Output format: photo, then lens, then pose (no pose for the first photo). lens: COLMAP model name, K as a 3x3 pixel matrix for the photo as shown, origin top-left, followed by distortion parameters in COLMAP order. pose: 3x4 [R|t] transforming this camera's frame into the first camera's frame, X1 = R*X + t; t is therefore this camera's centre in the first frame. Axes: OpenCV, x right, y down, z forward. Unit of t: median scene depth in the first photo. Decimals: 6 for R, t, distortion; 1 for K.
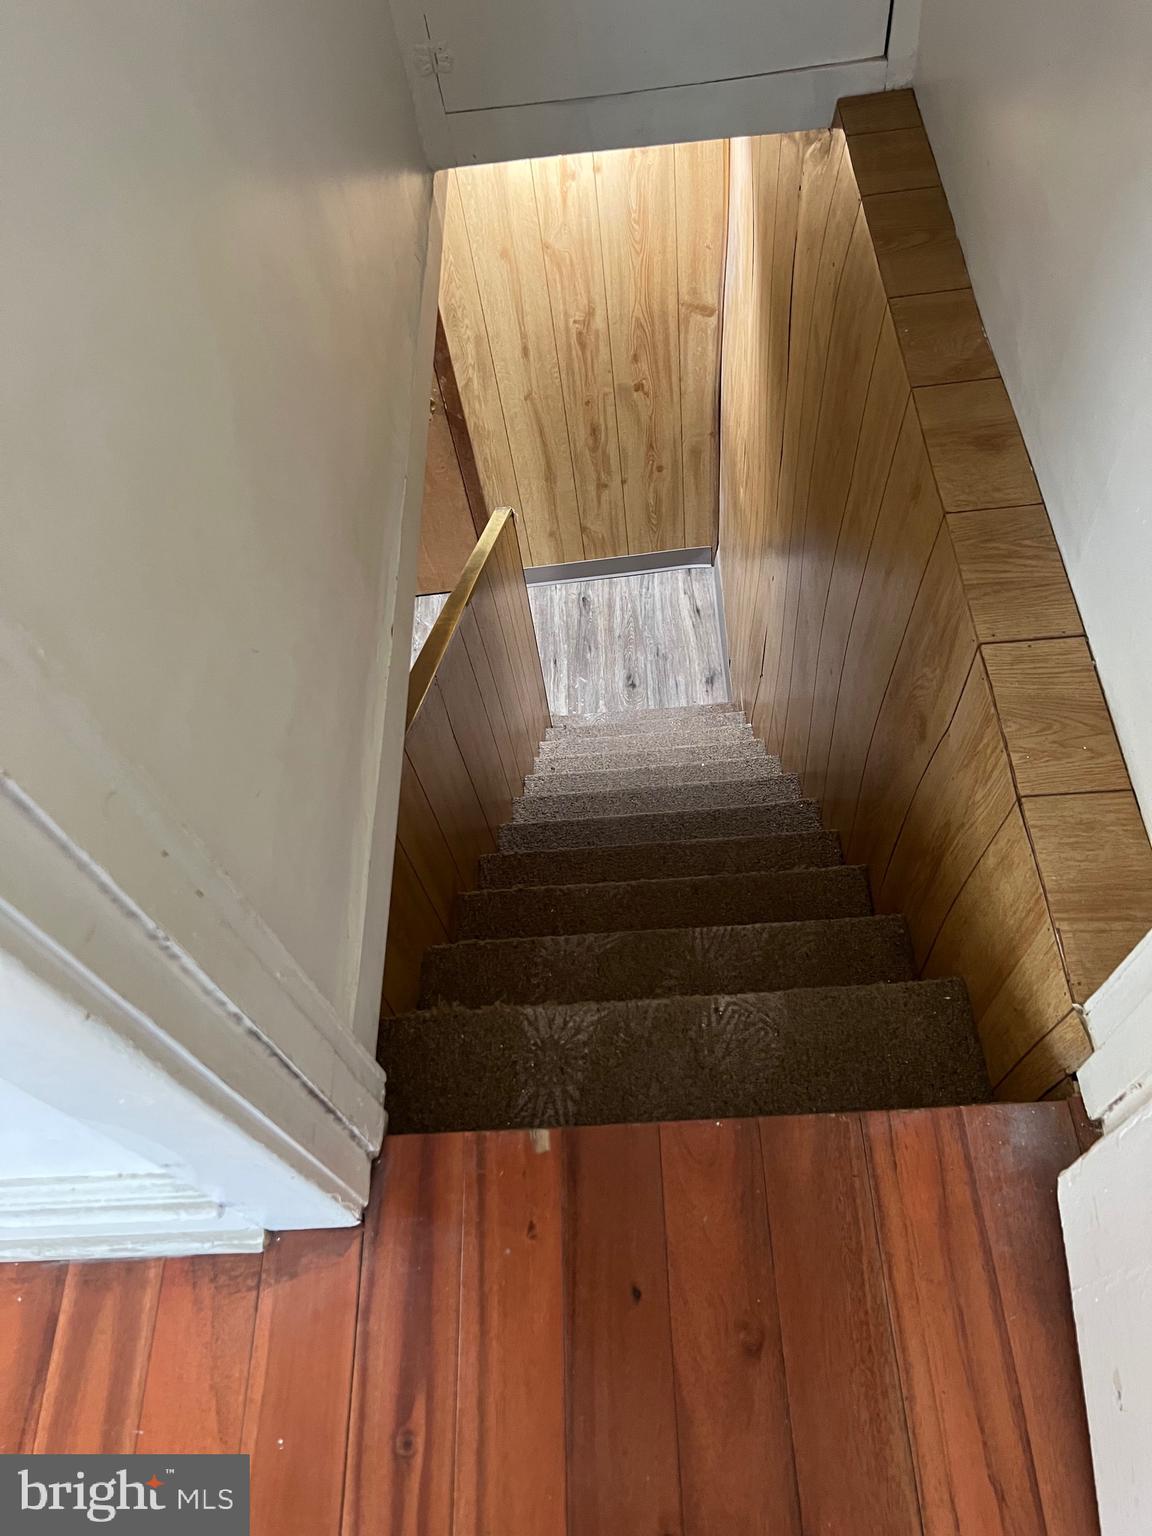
lens RADIAL K [[1139.7, 0, 565.5], [0, 1139.7, 769.5], [0, 0, 1]] dist [0.087373, -0.113830]
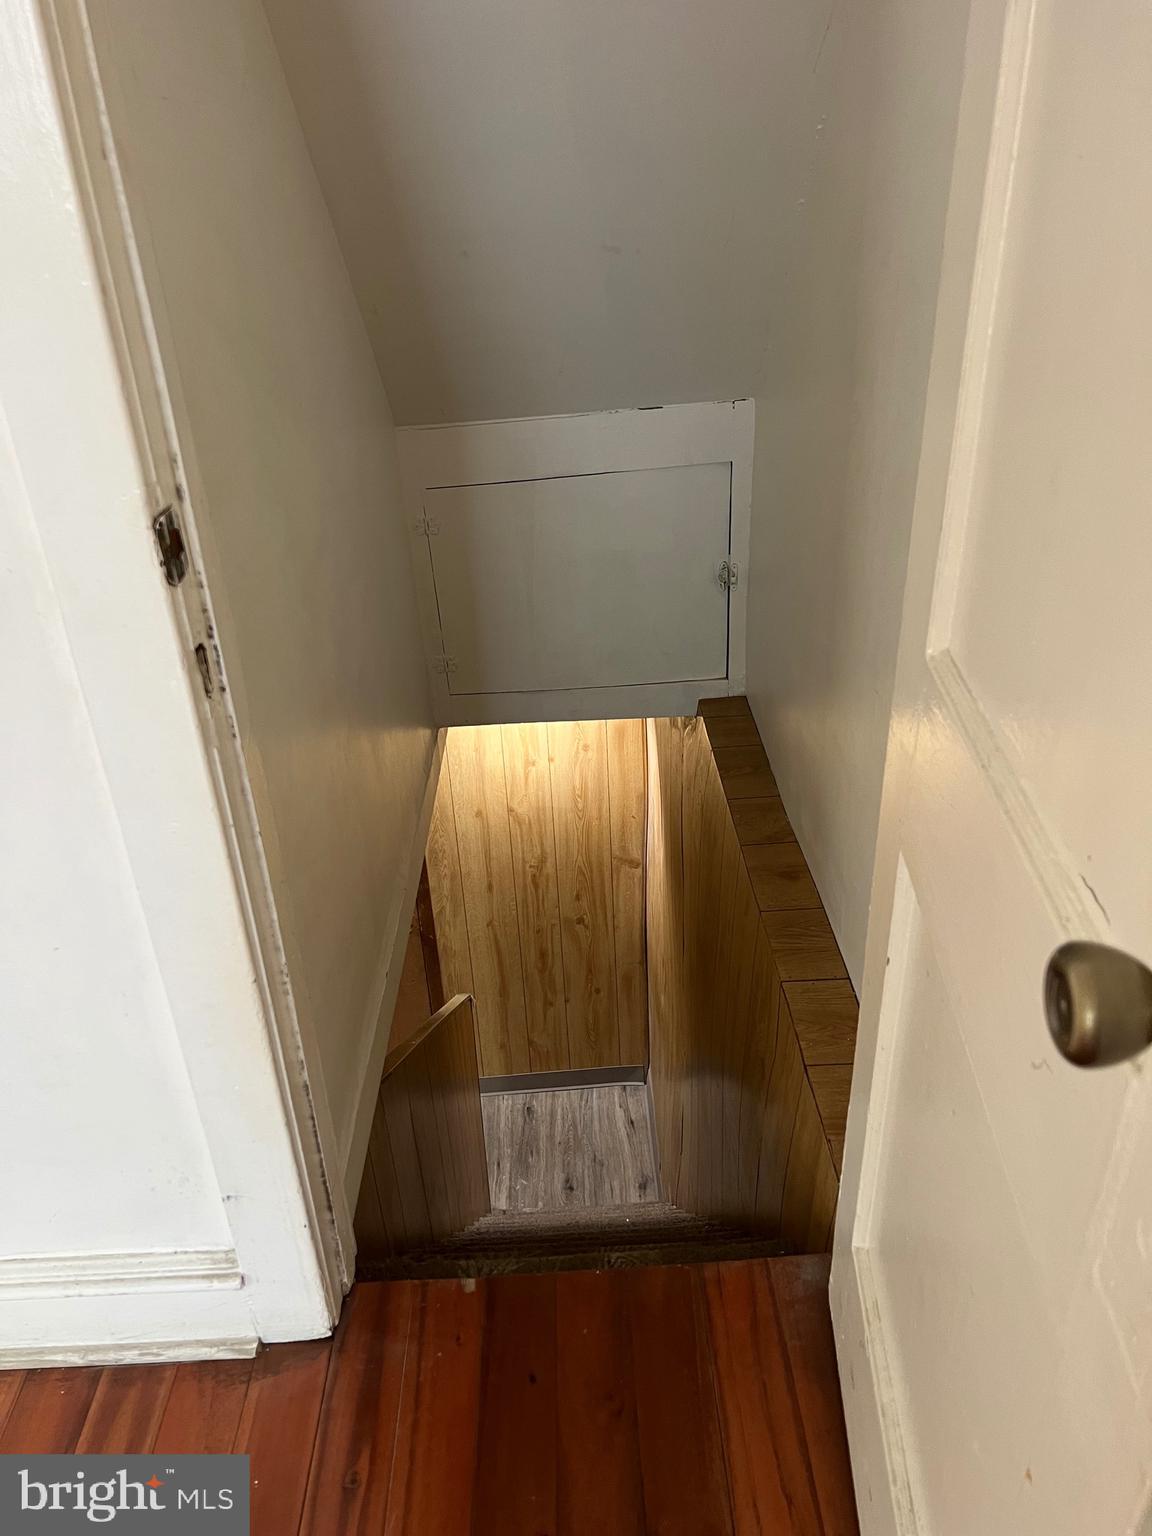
lens RADIAL K [[1139.7, 0, 565.5], [0, 1139.7, 769.5], [0, 0, 1]] dist [0.087373, -0.113830]
pose [[0.998459, 0.048675, 0.026663, 0.015556], [-0.029194, 0.869215, -0.493571, 0.269214], [-0.047200, 0.492032, 0.869297, -0.289918]]
